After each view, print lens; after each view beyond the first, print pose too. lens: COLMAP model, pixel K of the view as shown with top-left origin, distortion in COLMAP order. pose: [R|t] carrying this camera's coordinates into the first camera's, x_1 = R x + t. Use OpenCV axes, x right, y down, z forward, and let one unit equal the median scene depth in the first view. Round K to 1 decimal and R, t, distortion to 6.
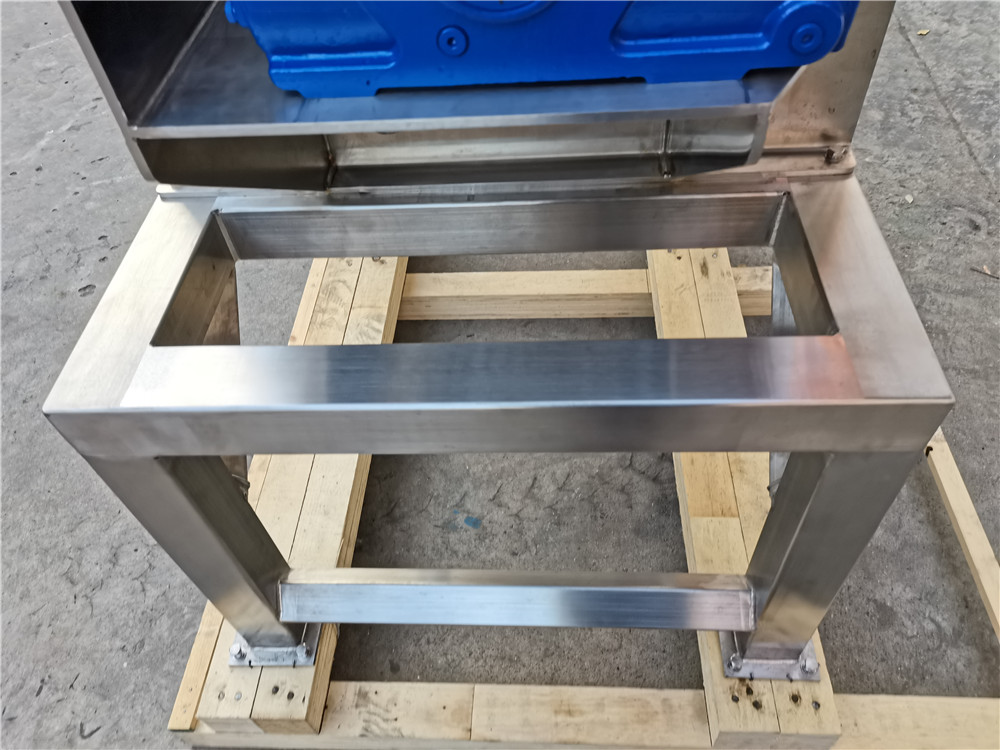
lens RADIAL K [[767.0, 0, 496.3], [0, 767.0, 364.2], [0, 0, 1]] dist [0.038926, -0.020369]
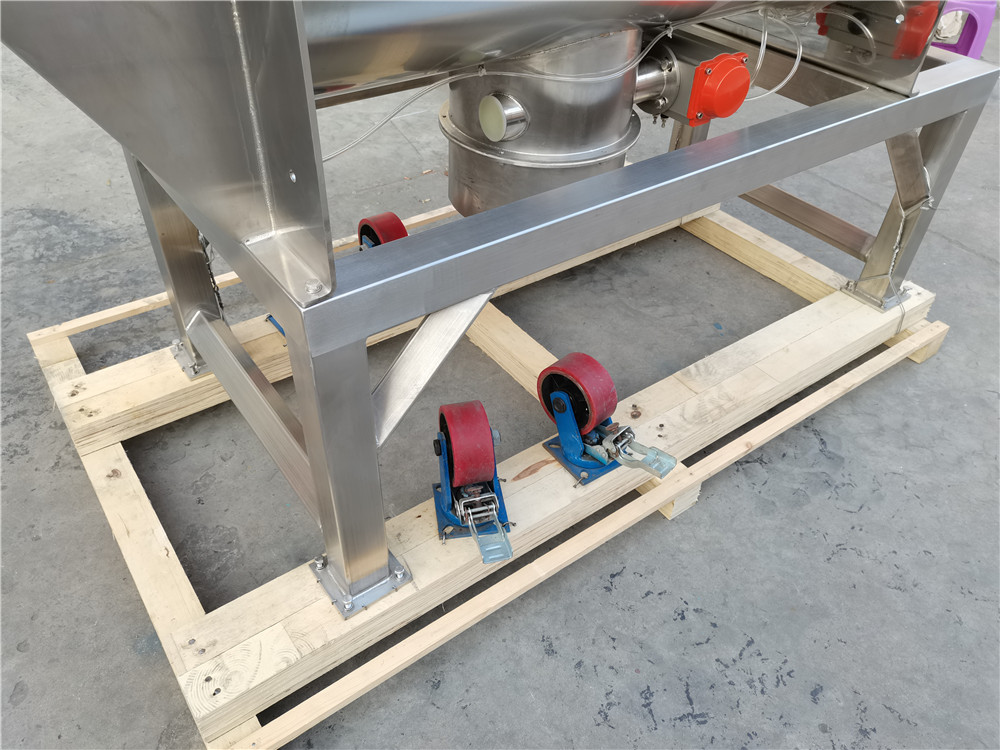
lens RADIAL K [[767.0, 0, 500.6], [0, 767.0, 372.8], [0, 0, 1]] dist [0.038926, -0.020369]
pose [[-0.627708, -0.464265, 0.624852, -0.606556], [0.589056, 0.241479, 0.771168, -0.961402], [-0.508916, 0.852142, 0.121900, 0.907406]]
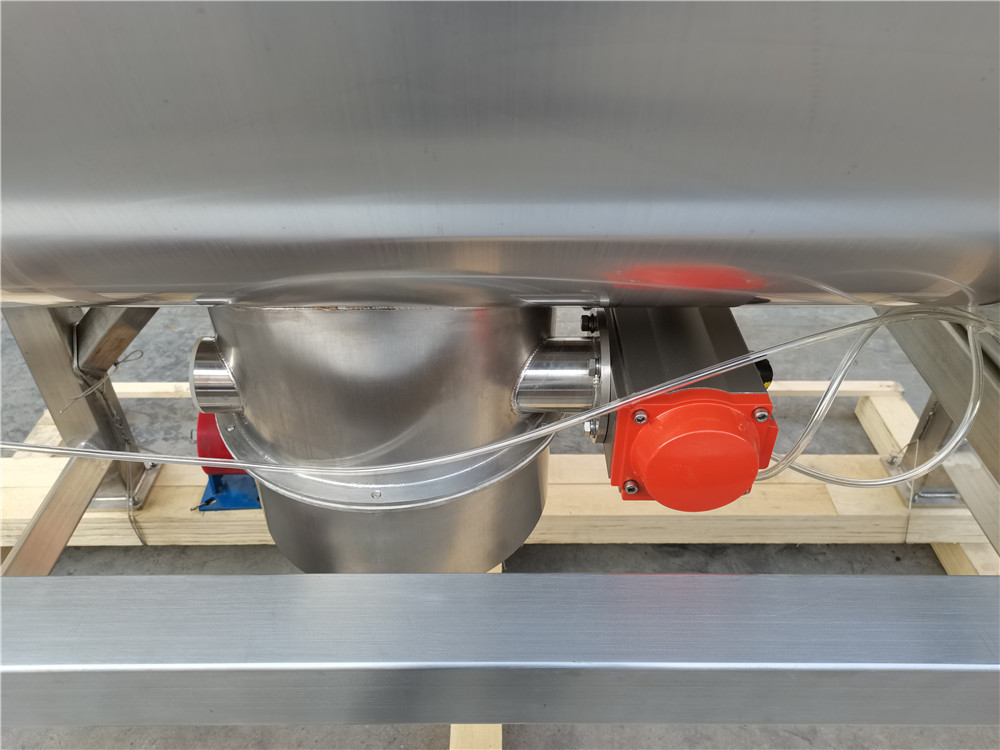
lens RADIAL K [[767.0, 0, 502.8], [0, 767.0, 377.8], [0, 0, 1]] dist [0.038926, -0.020369]
pose [[-0.052481, -0.549428, 0.833891, -0.390528], [0.748524, 0.531105, 0.397038, -0.507250], [-0.661027, 0.645025, 0.383387, 0.537417]]
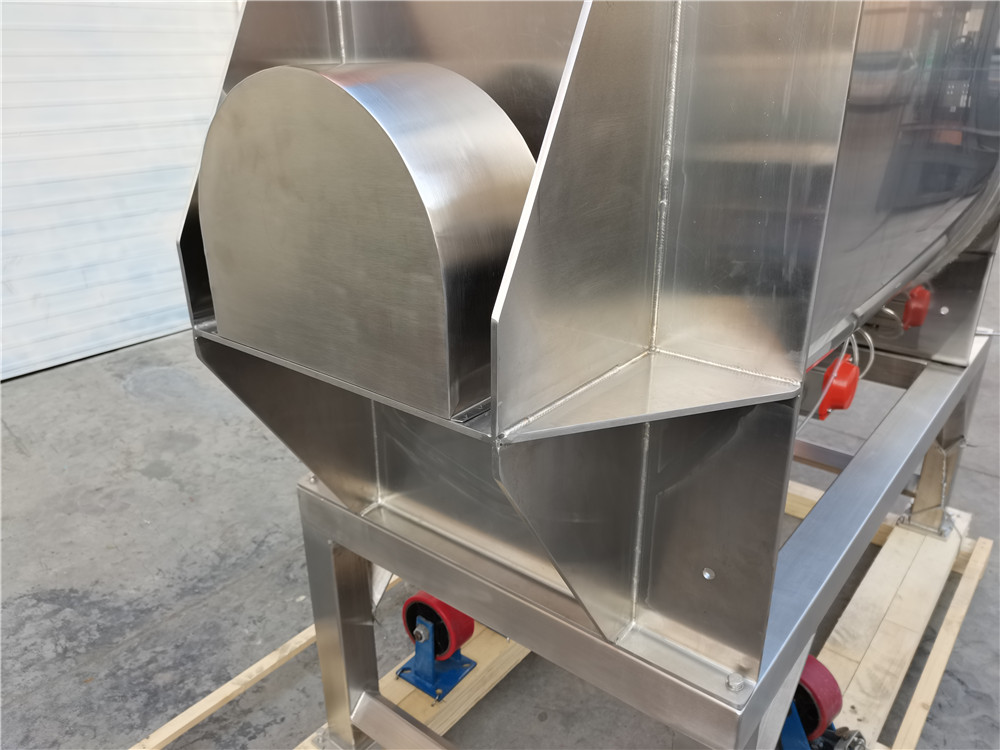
lens RADIAL K [[767.0, 0, 499.0], [0, 767.0, 376.3], [0, 0, 1]] dist [0.038926, -0.020369]
pose [[-0.802719, -0.157200, 0.575265, -0.311257], [0.488181, 0.380829, 0.785270, -1.190178], [-0.342522, 0.911185, -0.228957, 0.971880]]
